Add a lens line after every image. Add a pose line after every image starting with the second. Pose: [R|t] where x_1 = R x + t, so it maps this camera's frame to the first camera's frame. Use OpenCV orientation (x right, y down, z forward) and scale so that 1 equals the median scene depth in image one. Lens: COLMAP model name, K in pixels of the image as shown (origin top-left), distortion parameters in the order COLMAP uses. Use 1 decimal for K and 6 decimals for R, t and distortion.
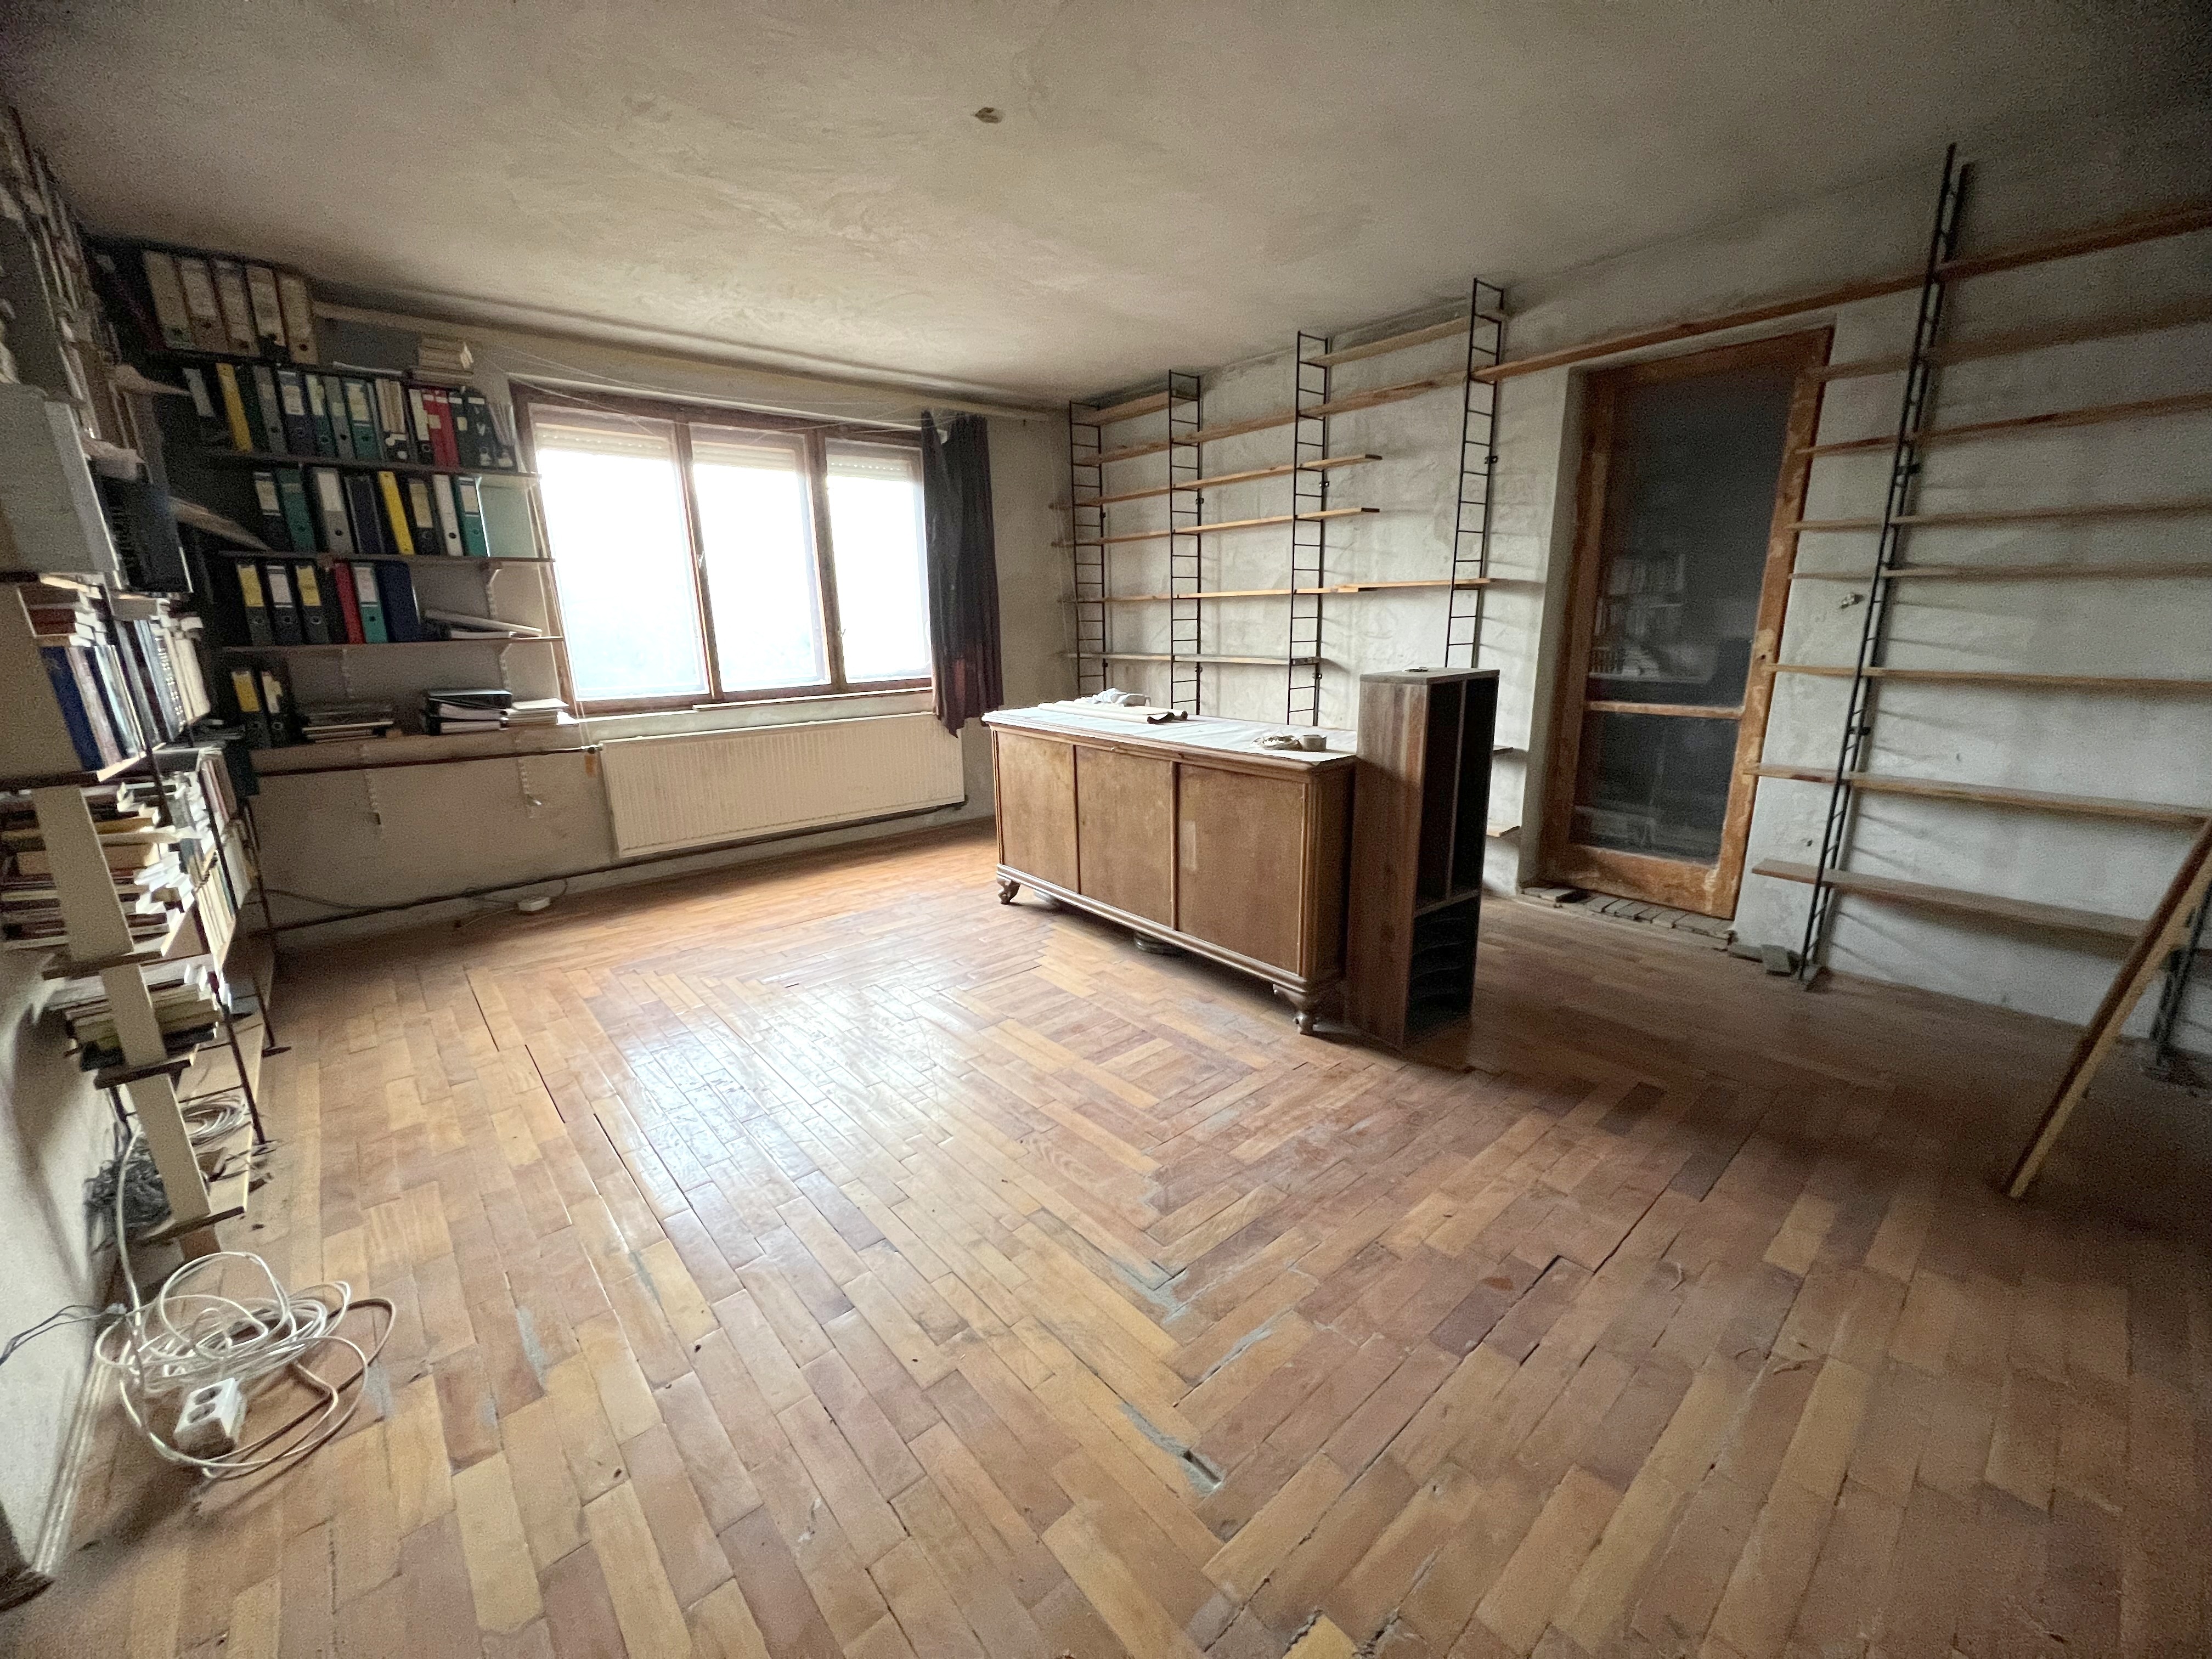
lens RADIAL K [[880.4, 0, 1110.2], [0, 880.4, 837.3], [0, 0, 1]] dist [-0.000043, -0.000272]
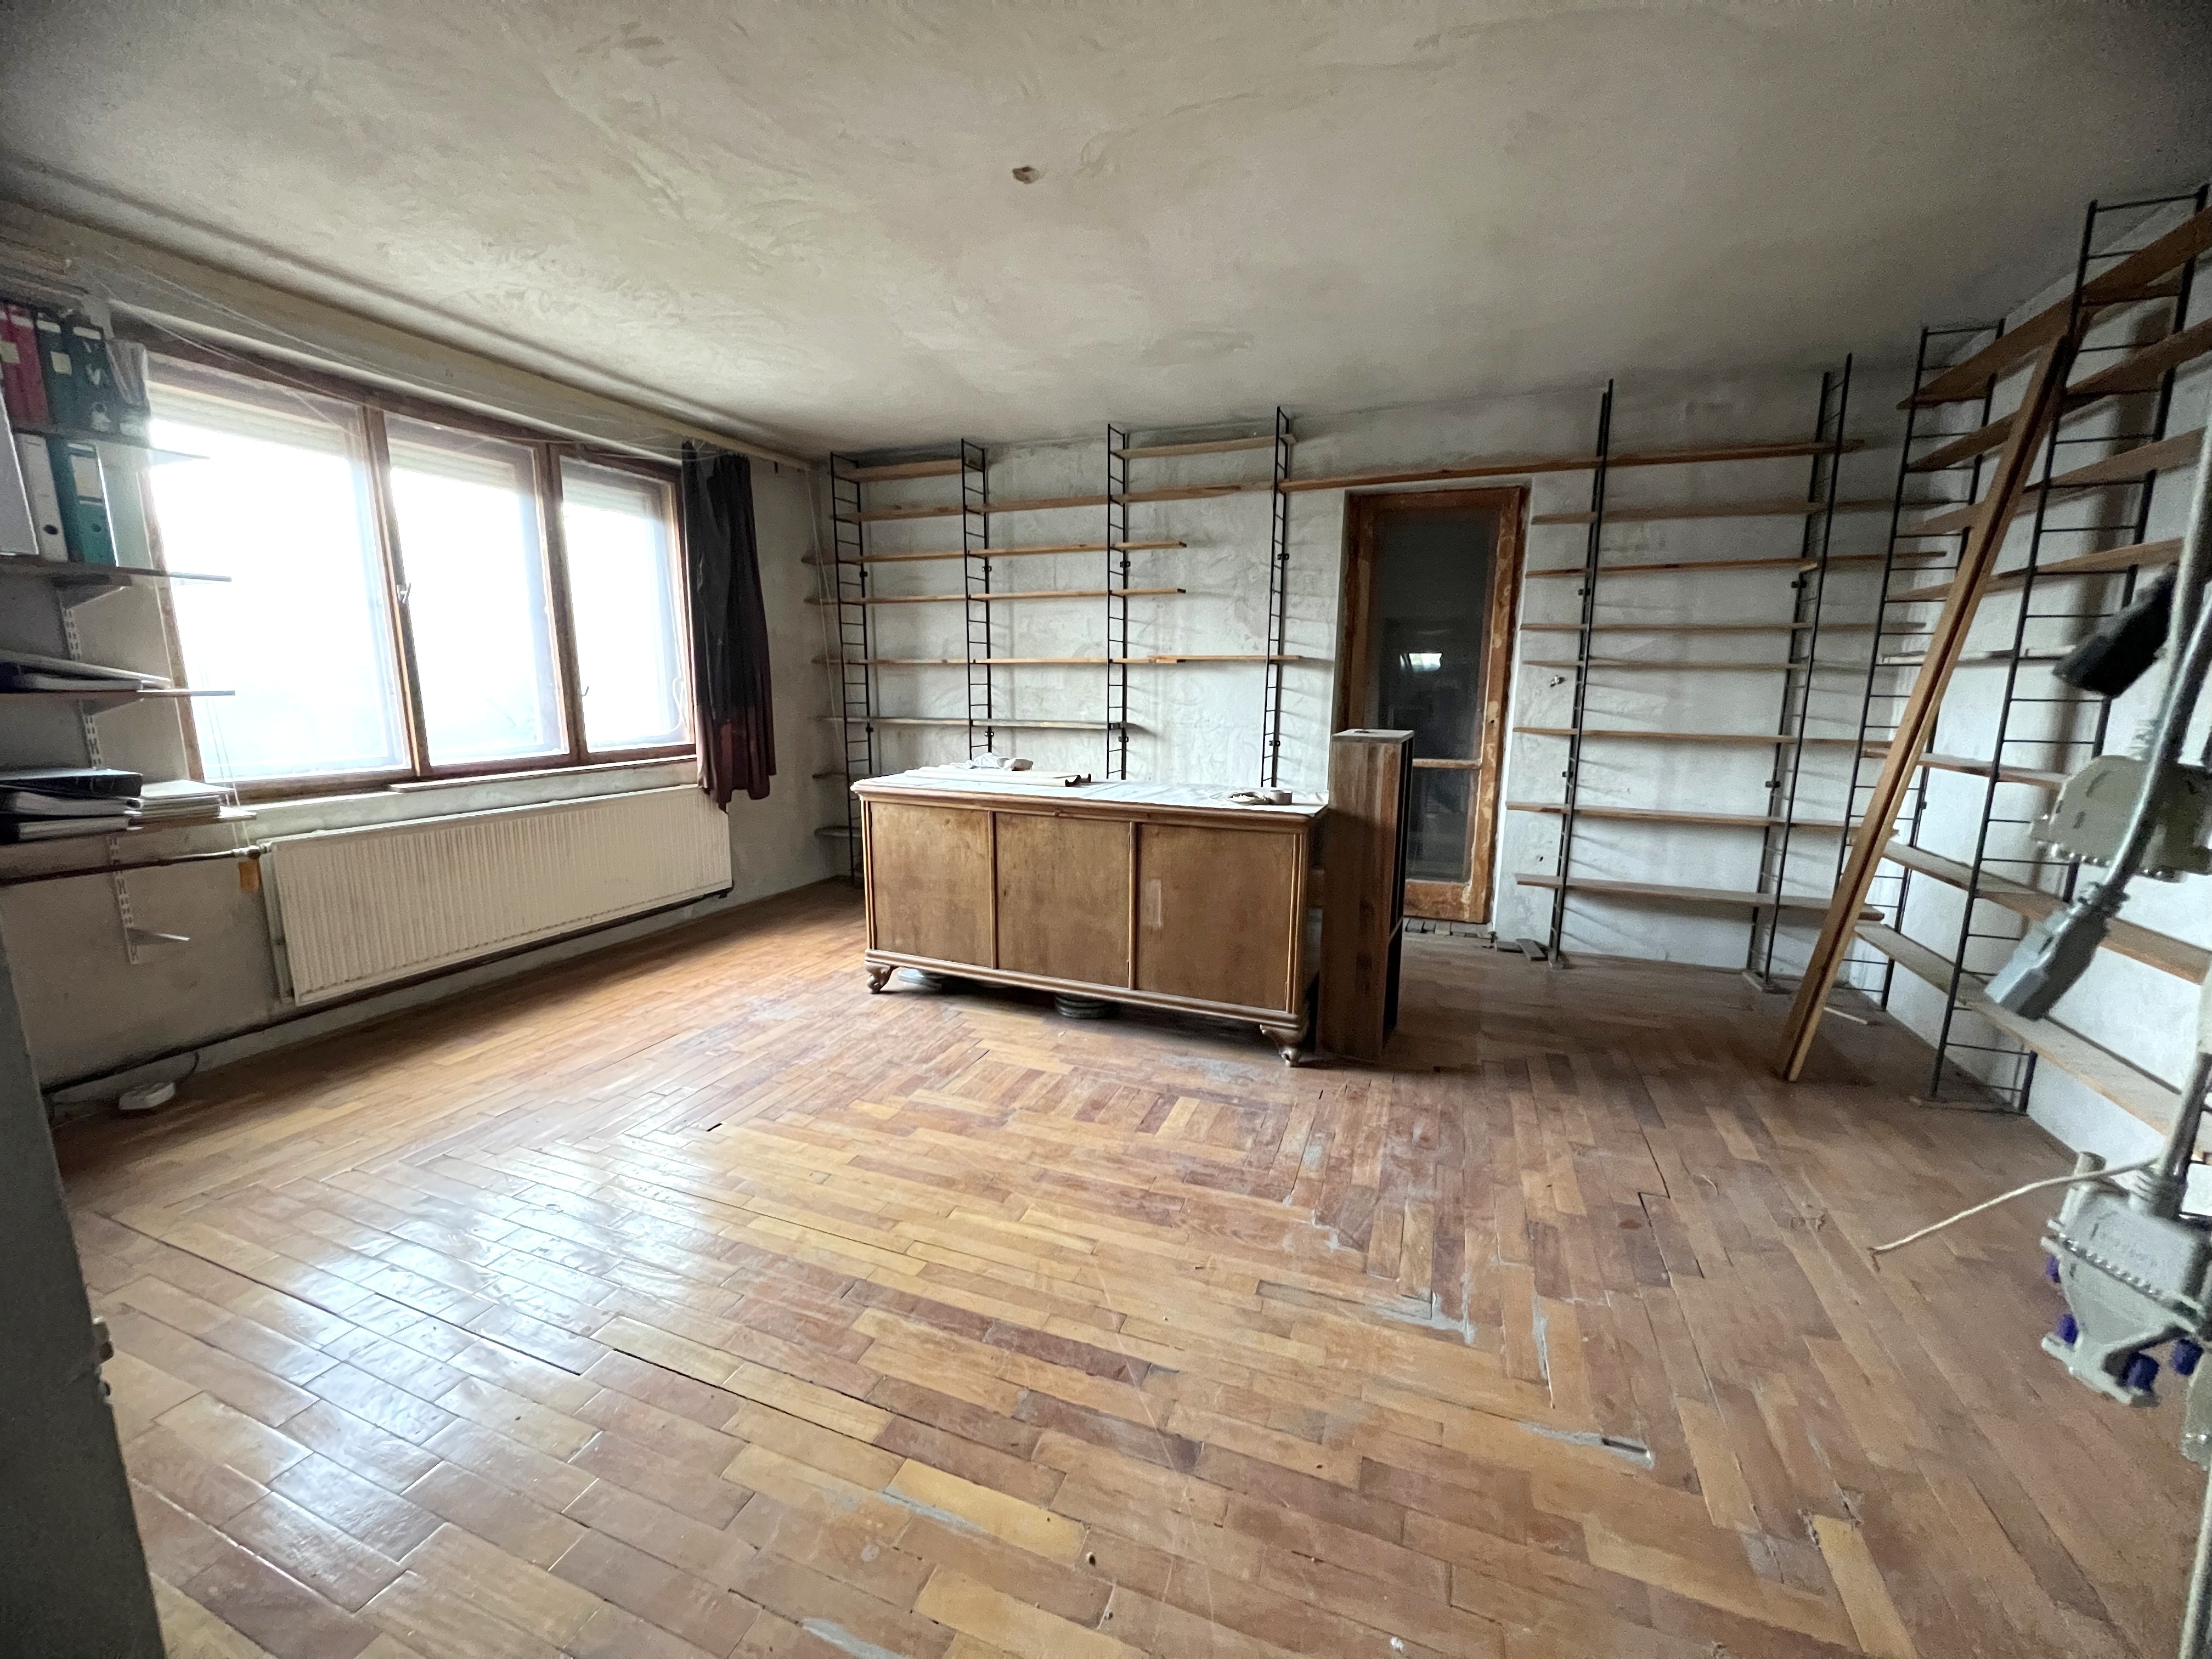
lens RADIAL K [[880.4, 0, 1110.2], [0, 880.4, 837.3], [0, 0, 1]] dist [-0.000043, -0.000272]
pose [[0.884050, -0.059014, 0.463651, -0.336095], [0.093016, 0.994368, -0.050791, -0.015688], [-0.458043, 0.088028, 0.884561, 0.092760]]
